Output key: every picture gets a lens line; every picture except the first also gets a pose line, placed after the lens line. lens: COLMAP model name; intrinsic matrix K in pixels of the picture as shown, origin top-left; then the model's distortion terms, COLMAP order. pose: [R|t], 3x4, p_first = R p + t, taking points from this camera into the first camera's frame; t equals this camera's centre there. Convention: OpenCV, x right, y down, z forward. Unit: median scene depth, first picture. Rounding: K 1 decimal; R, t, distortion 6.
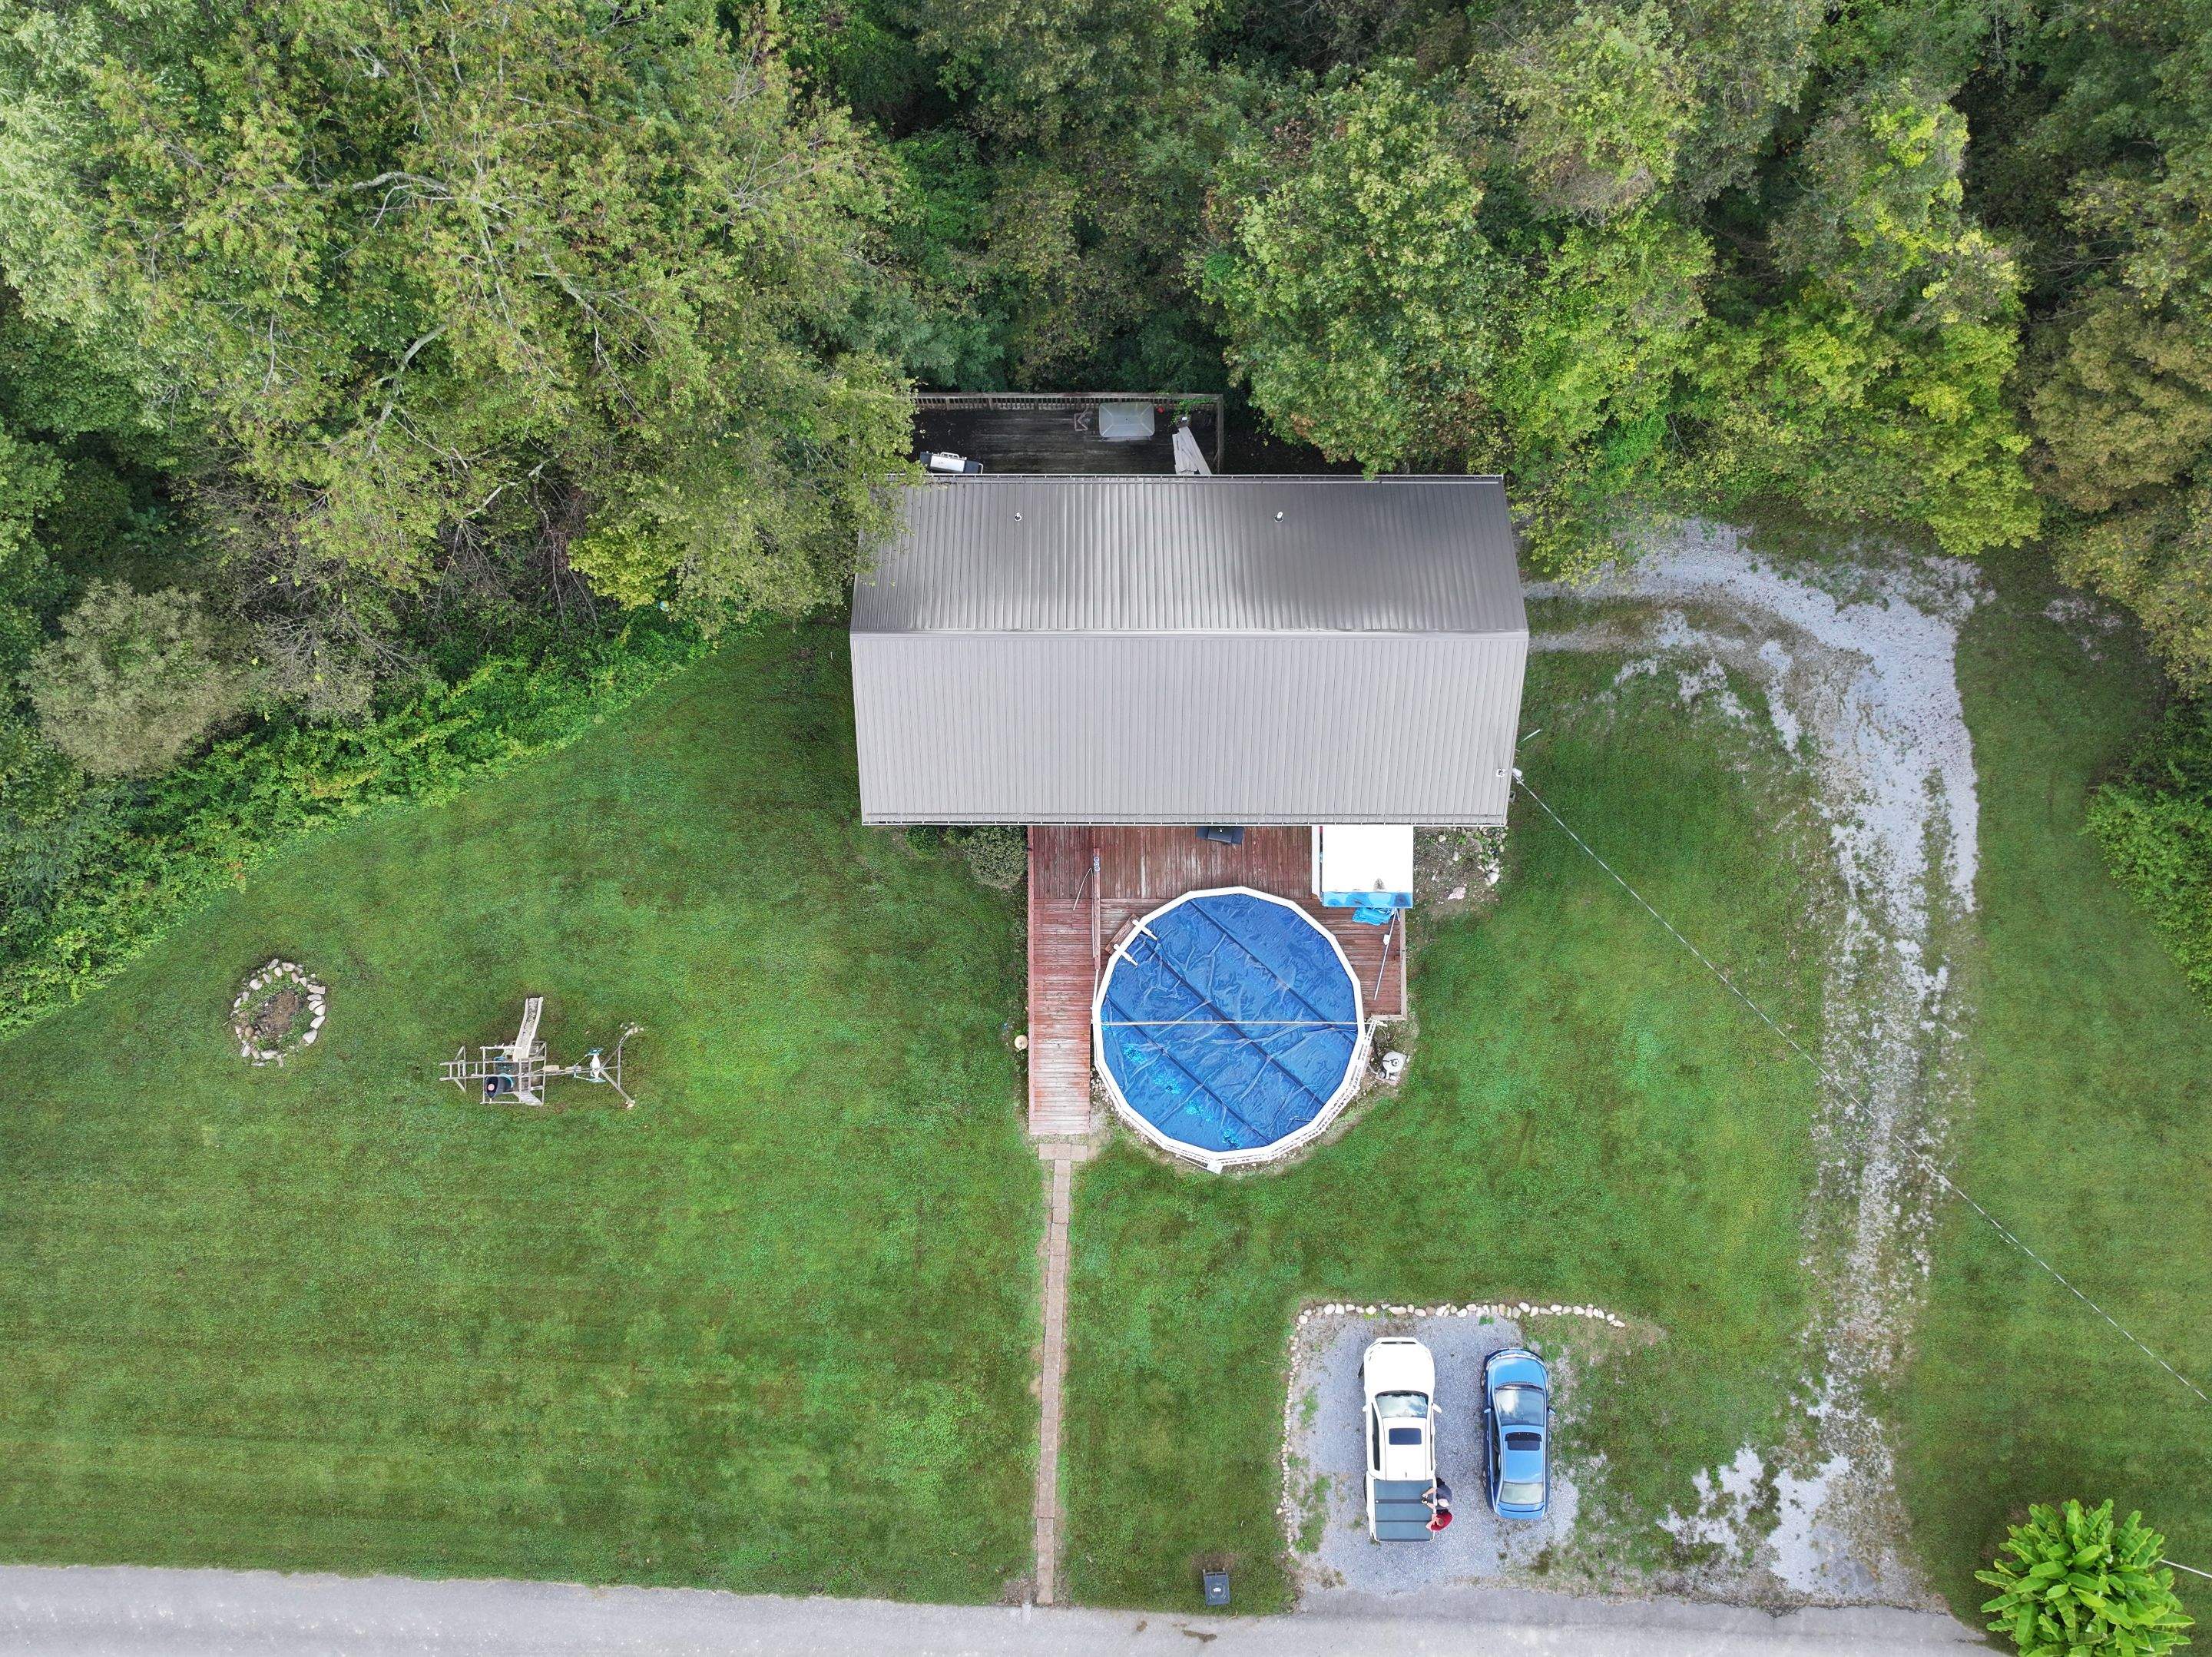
lens RADIAL K [[1762.6, 0, 1106.0], [0, 1762.6, 828.5], [0, 0, 1]] dist [0.006191, 0.000064]
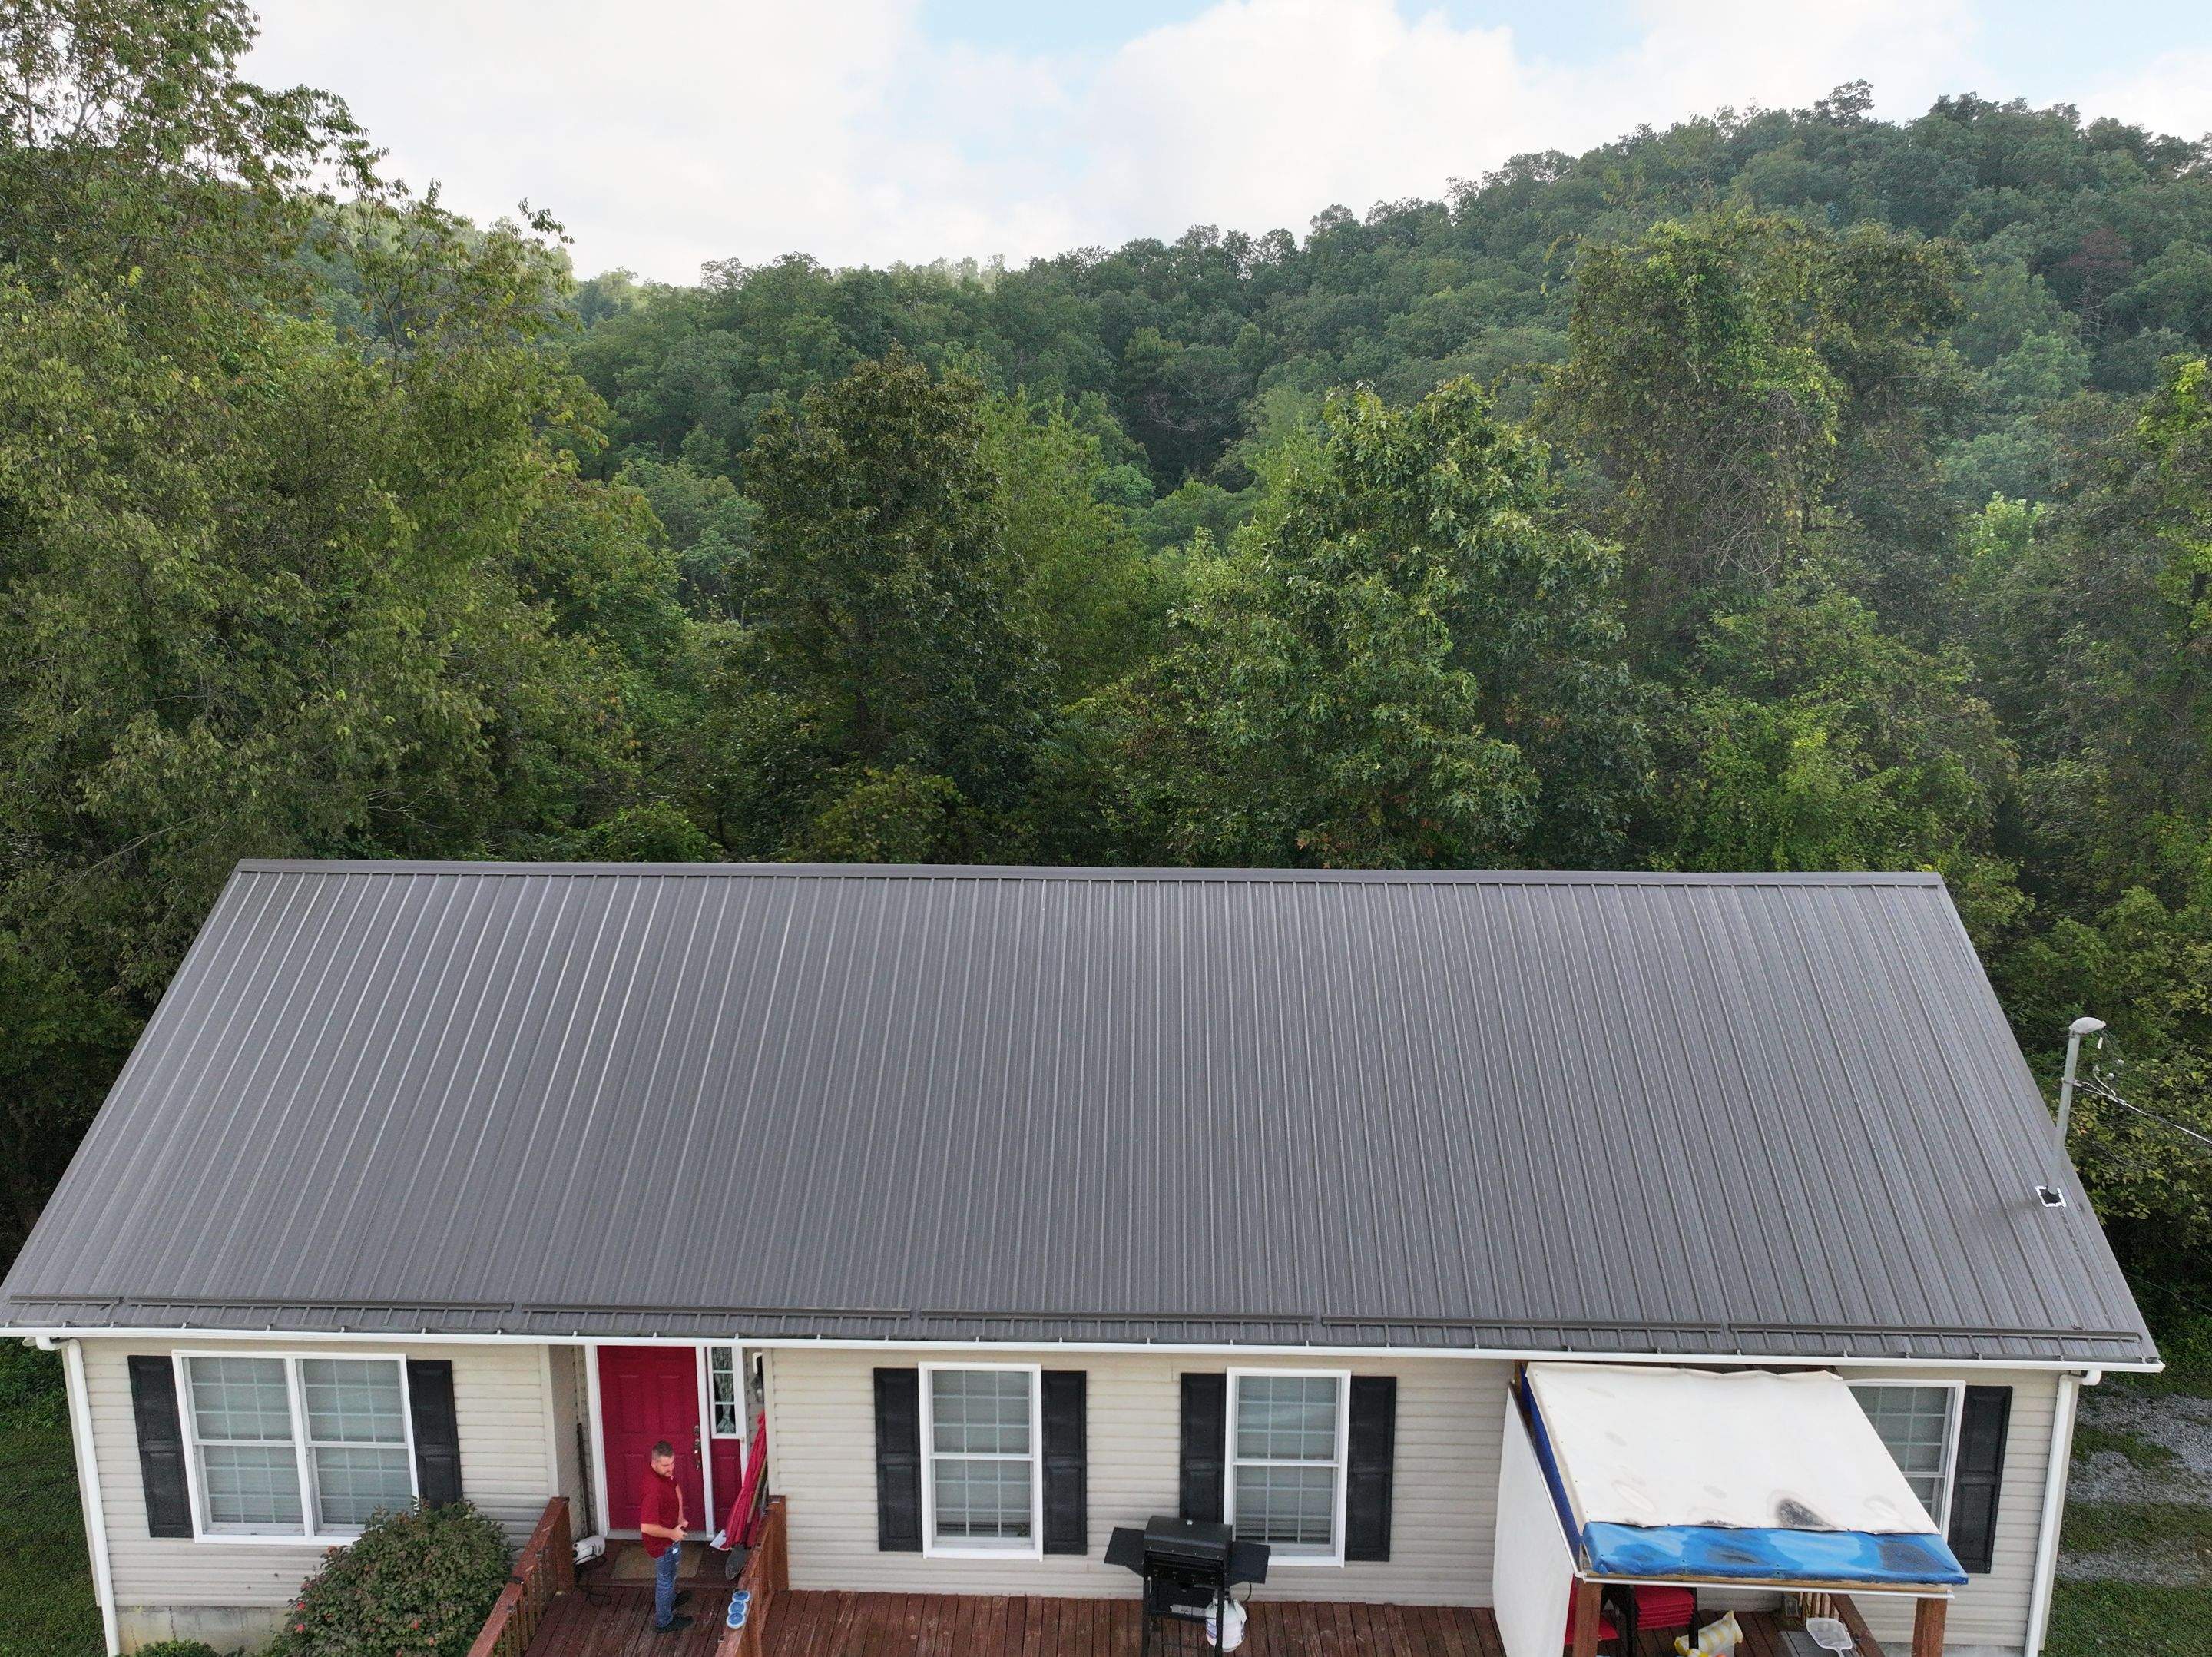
lens RADIAL K [[1767.4, 0, 1104.7], [0, 1767.4, 837.6], [0, 0, 1]] dist [0.001006, 0.012964]
pose [[0.999657, -0.000015, -0.026171, 0.058282], [-0.025230, 0.265197, -0.963864, 0.245268], [0.006955, 0.964194, 0.265106, 0.797126]]
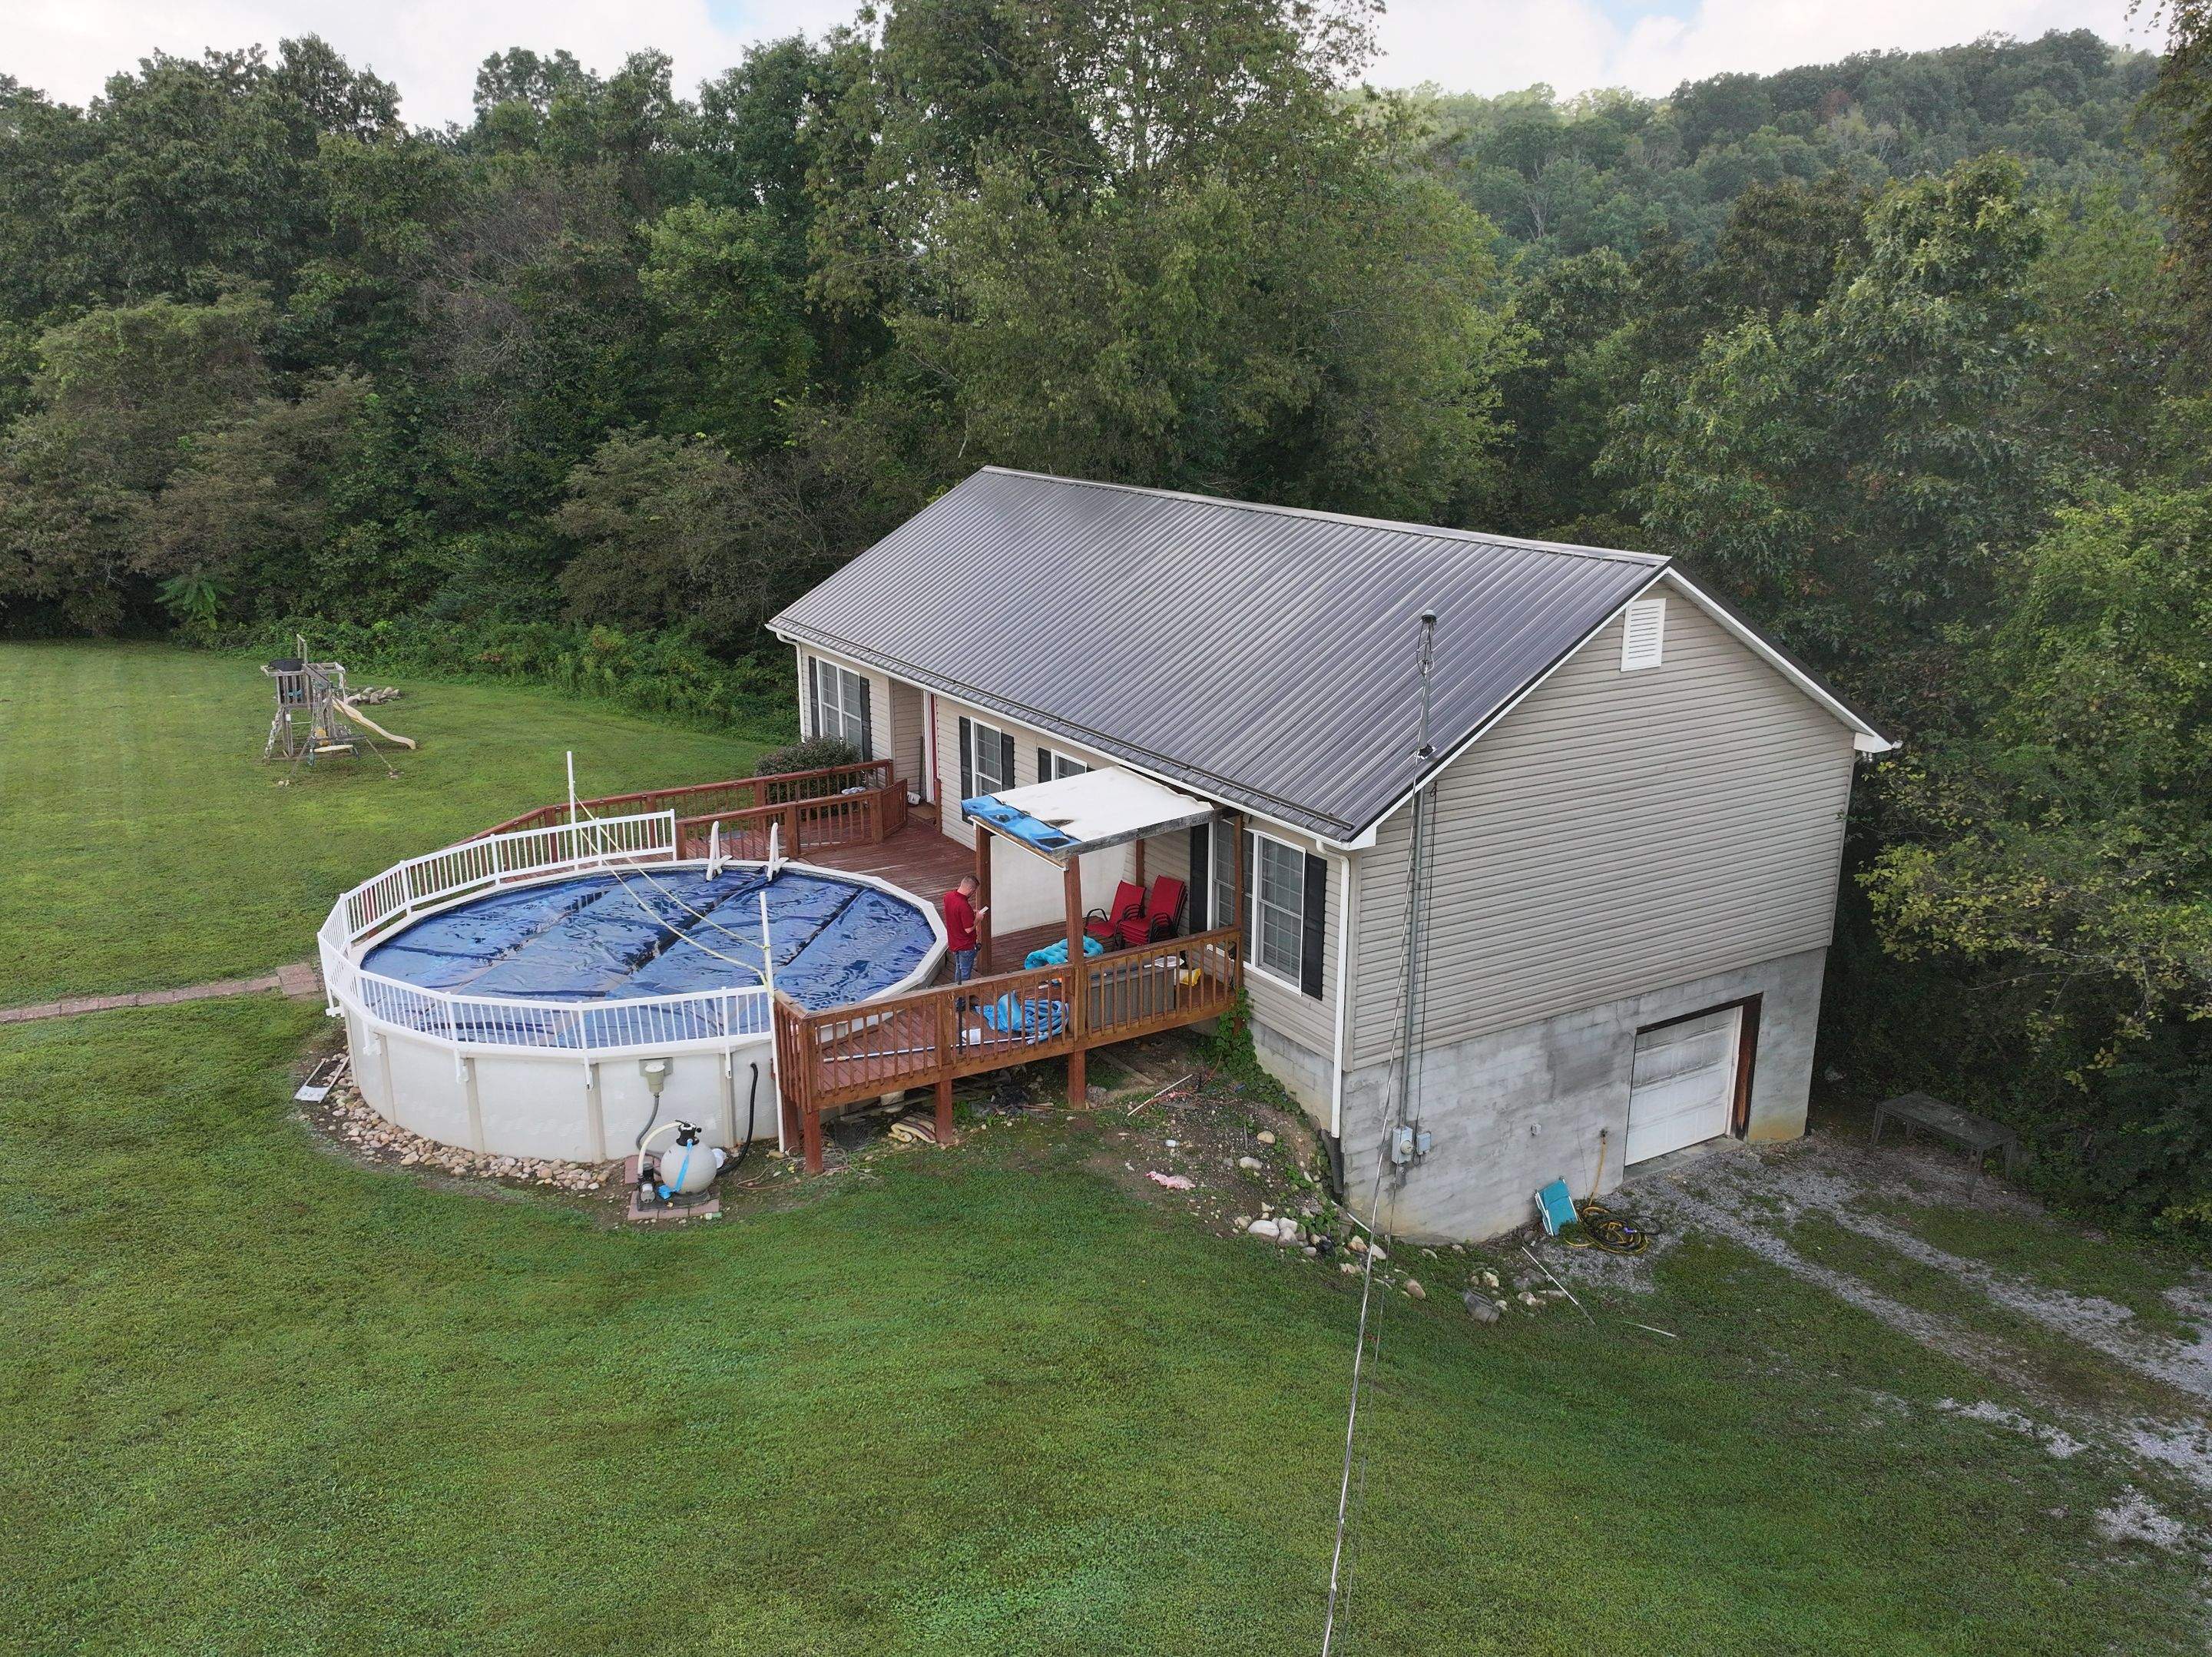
lens RADIAL K [[1762.6, 0, 1106.0], [0, 1762.6, 828.5], [0, 0, 1]] dist [0.006191, 0.000064]
pose [[0.525070, 0.224053, -0.821037, 0.500877], [-0.850844, 0.159873, -0.500504, 0.232178], [0.019122, 0.961375, 0.274579, 0.841456]]
